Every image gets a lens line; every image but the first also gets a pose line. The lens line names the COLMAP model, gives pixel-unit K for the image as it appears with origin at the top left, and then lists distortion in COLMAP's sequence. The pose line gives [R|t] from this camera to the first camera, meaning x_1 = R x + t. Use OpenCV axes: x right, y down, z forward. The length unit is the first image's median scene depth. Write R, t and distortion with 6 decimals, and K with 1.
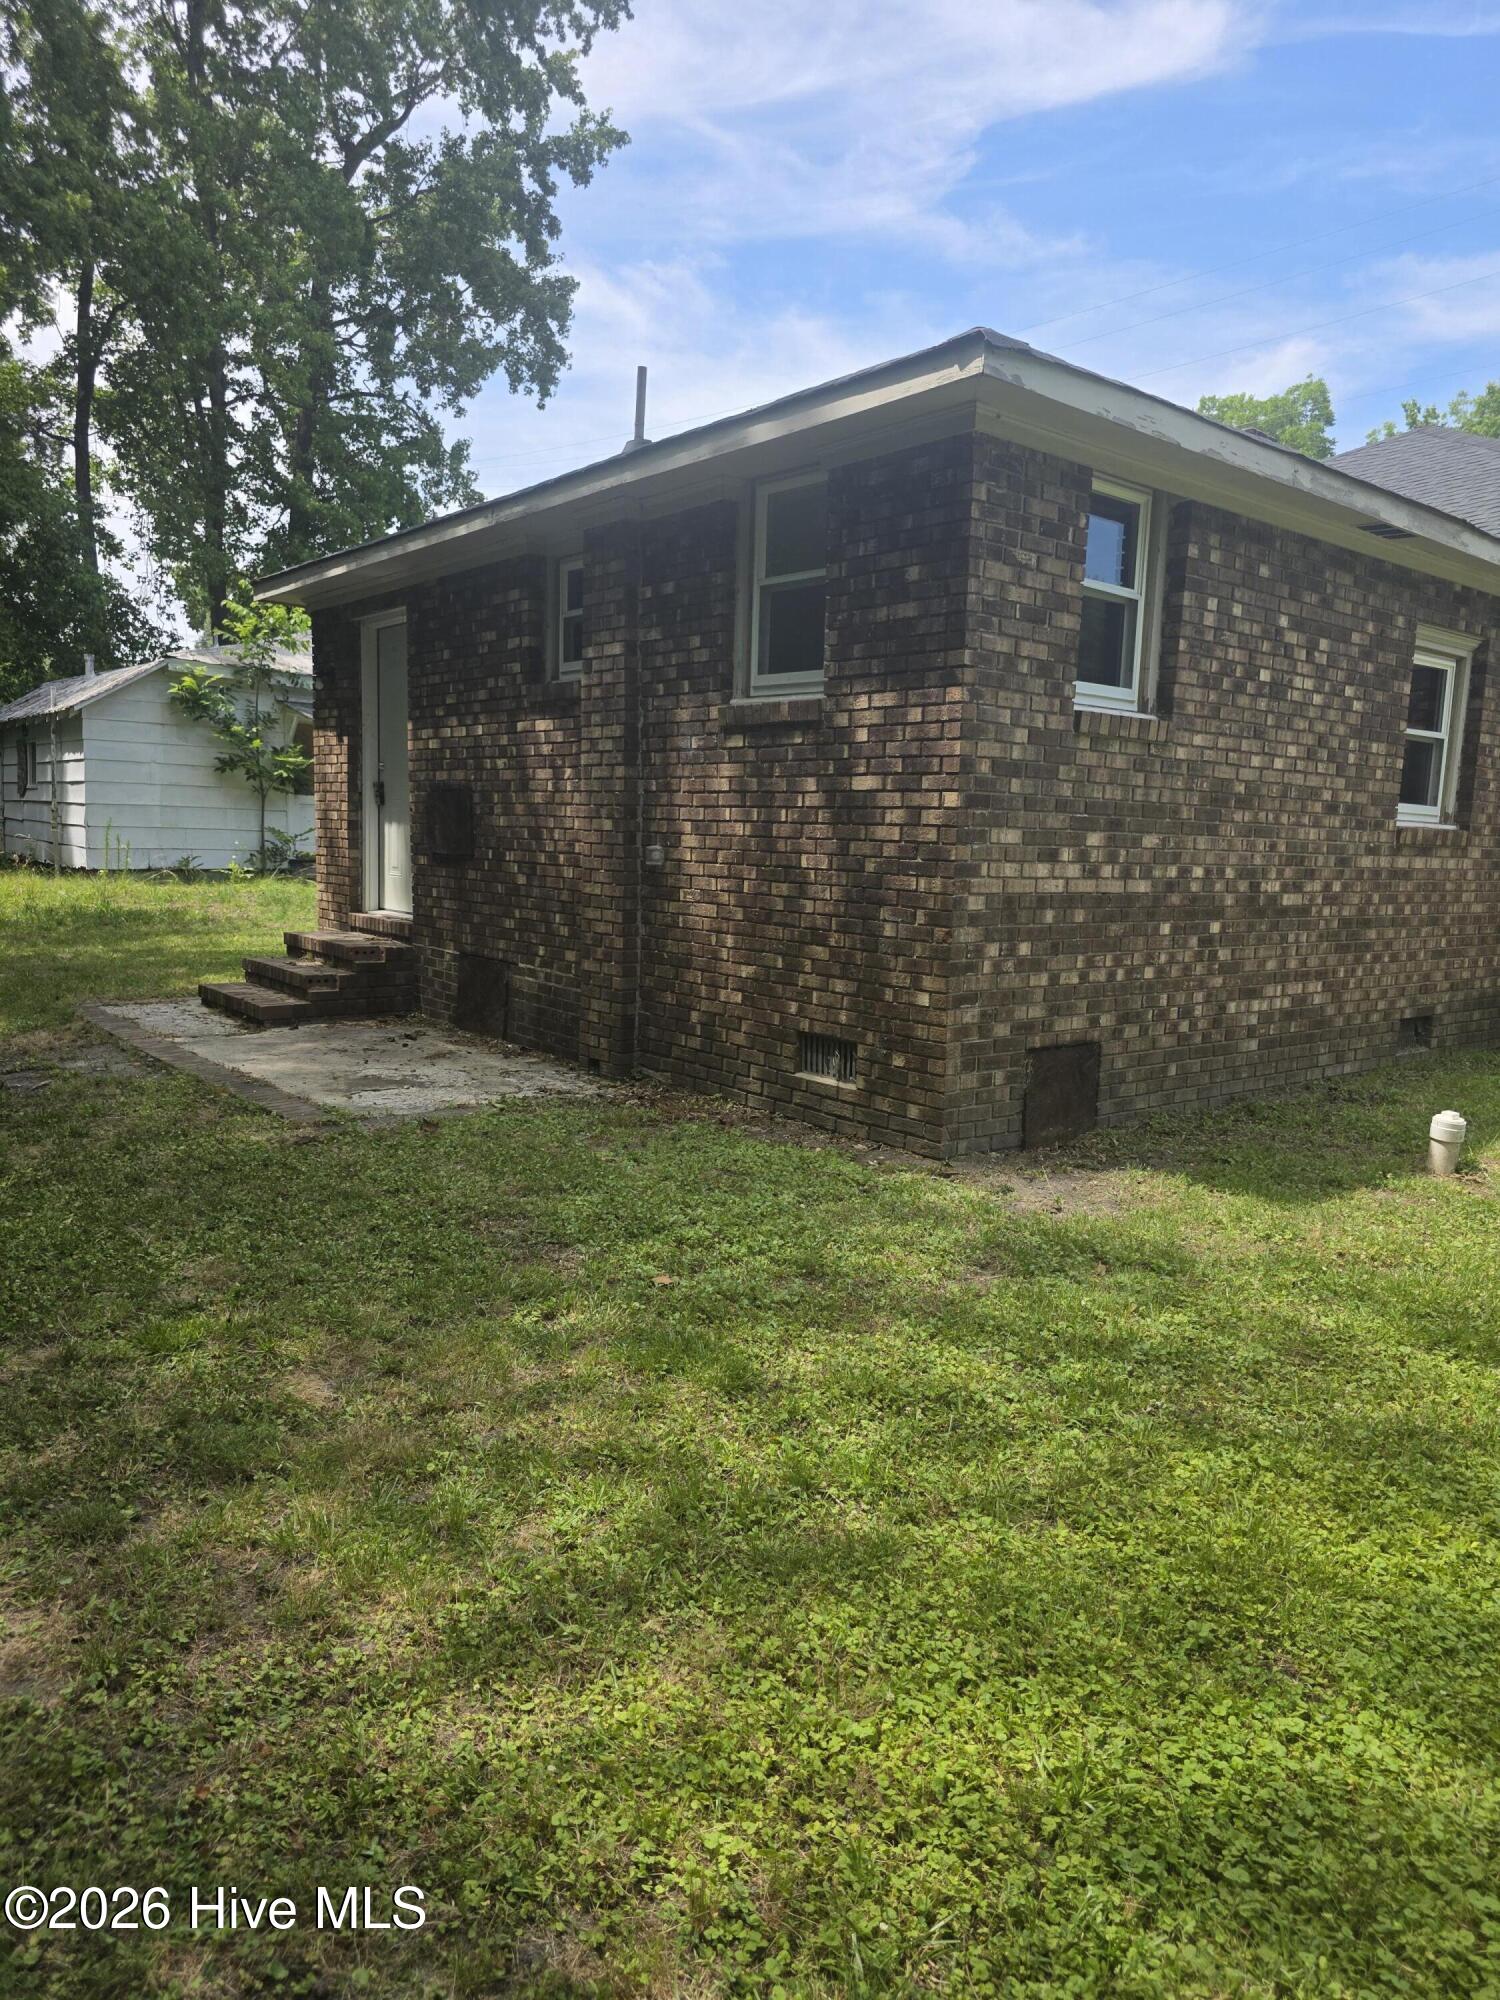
lens RADIAL K [[1330.3, 0, 750.0], [0, 1330.3, 1000.0], [0, 0, 1]] dist [0.061861, -0.061013]
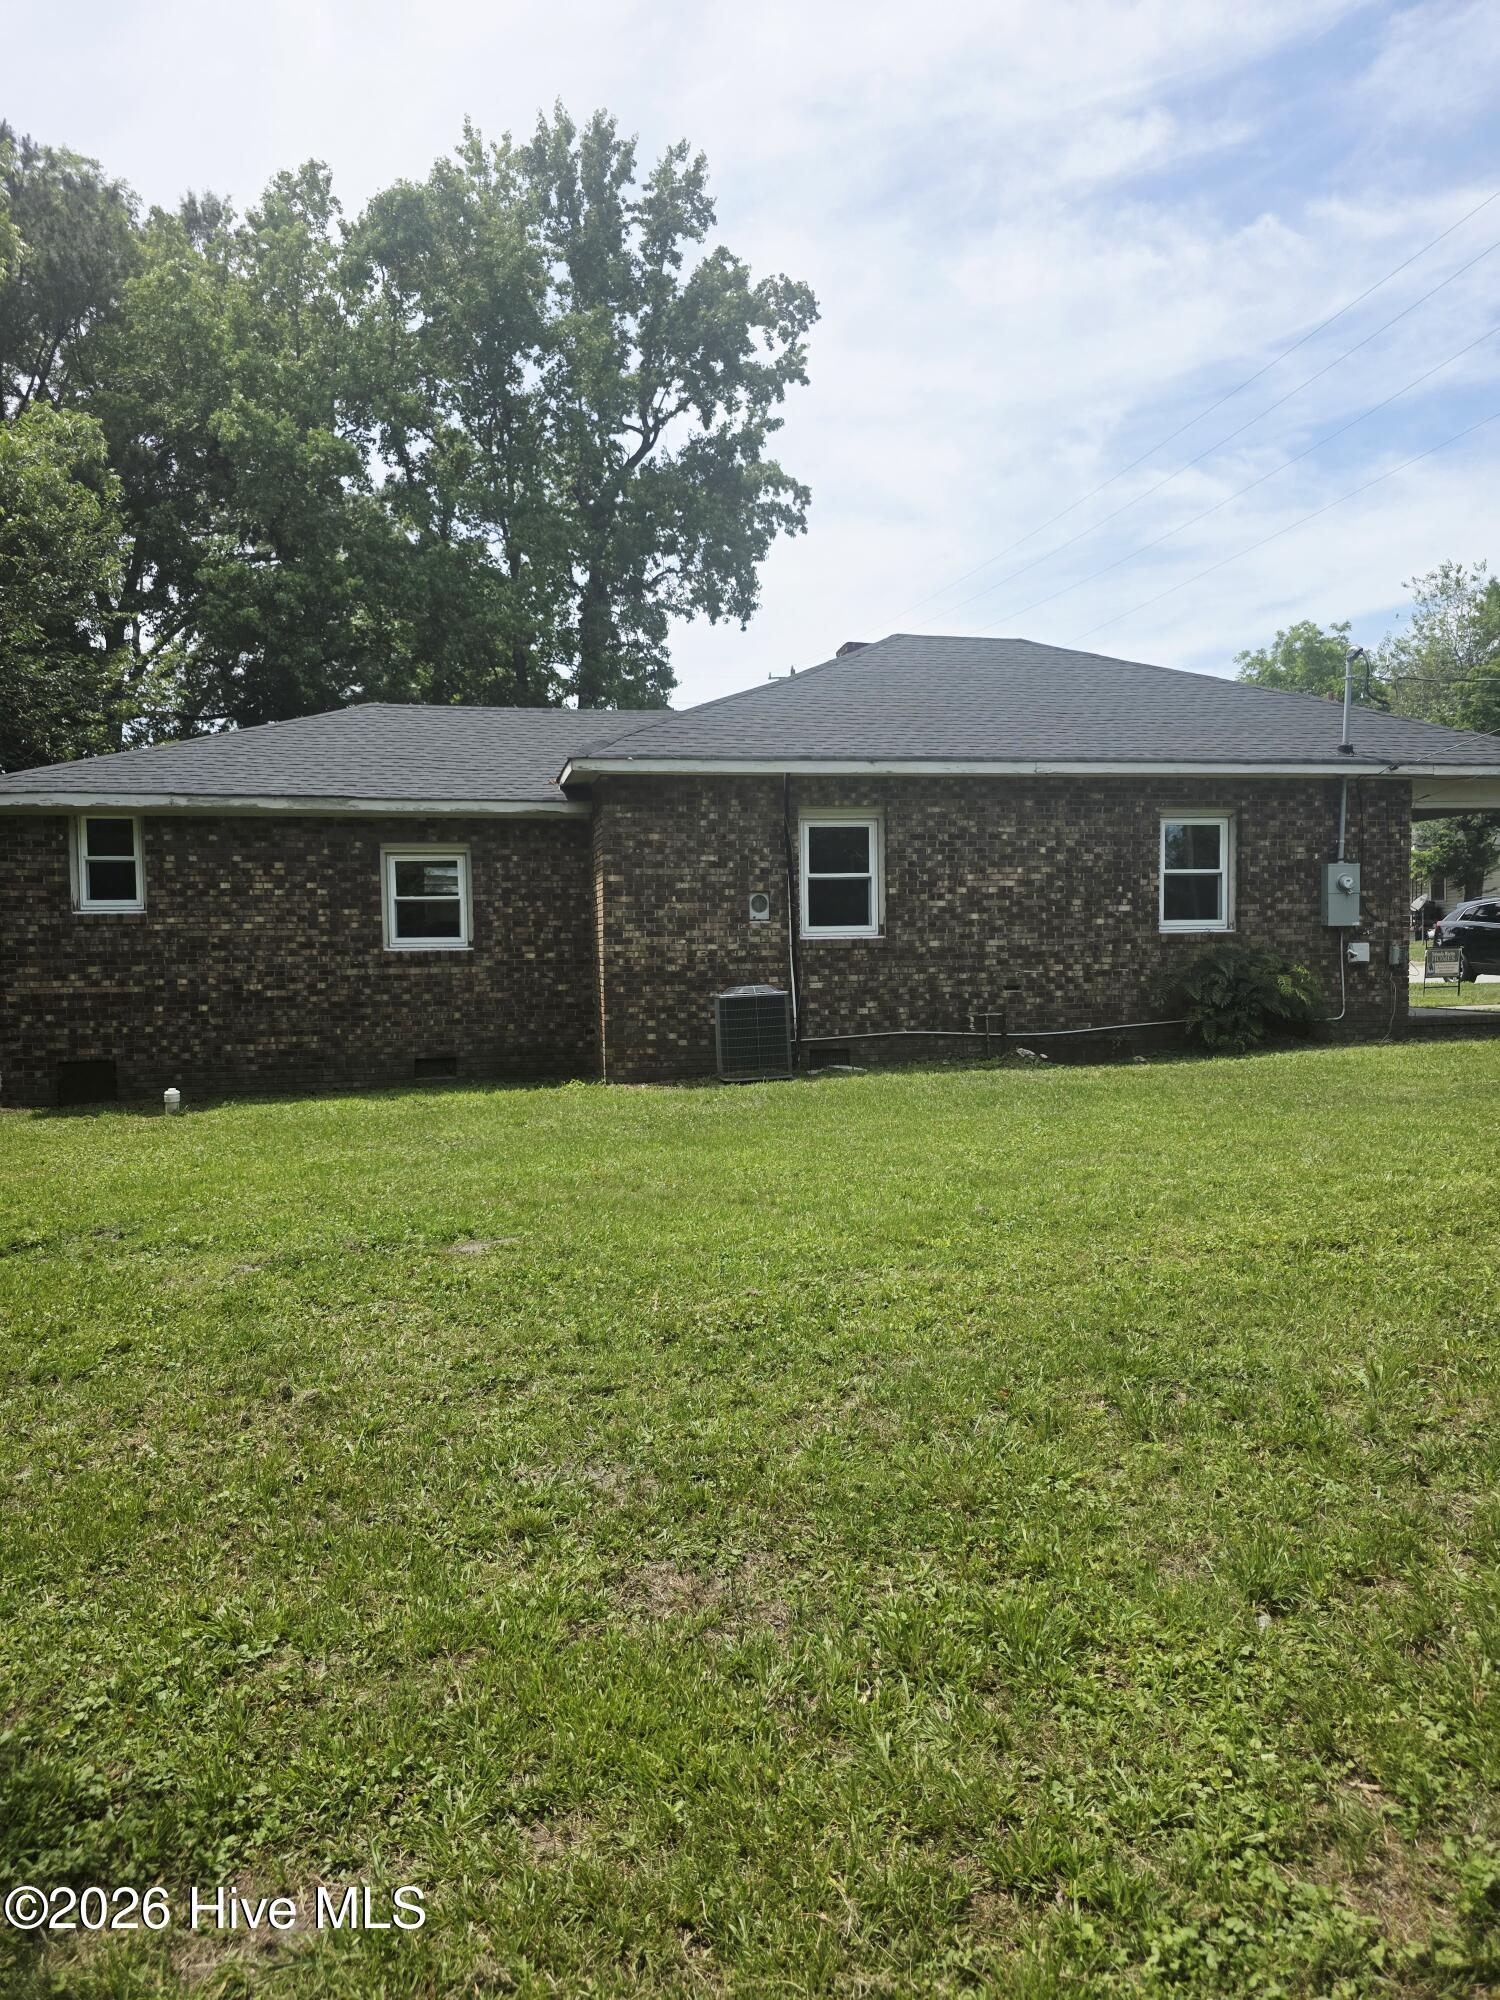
lens RADIAL K [[1330.3, 0, 750.0], [0, 1330.3, 1000.0], [0, 0, 1]] dist [0.061861, -0.061013]
pose [[0.872964, -0.027455, -0.487011, 2.072487], [-0.014861, 0.996454, -0.082814, 0.091225], [0.487557, 0.079531, 0.869461, -0.379609]]
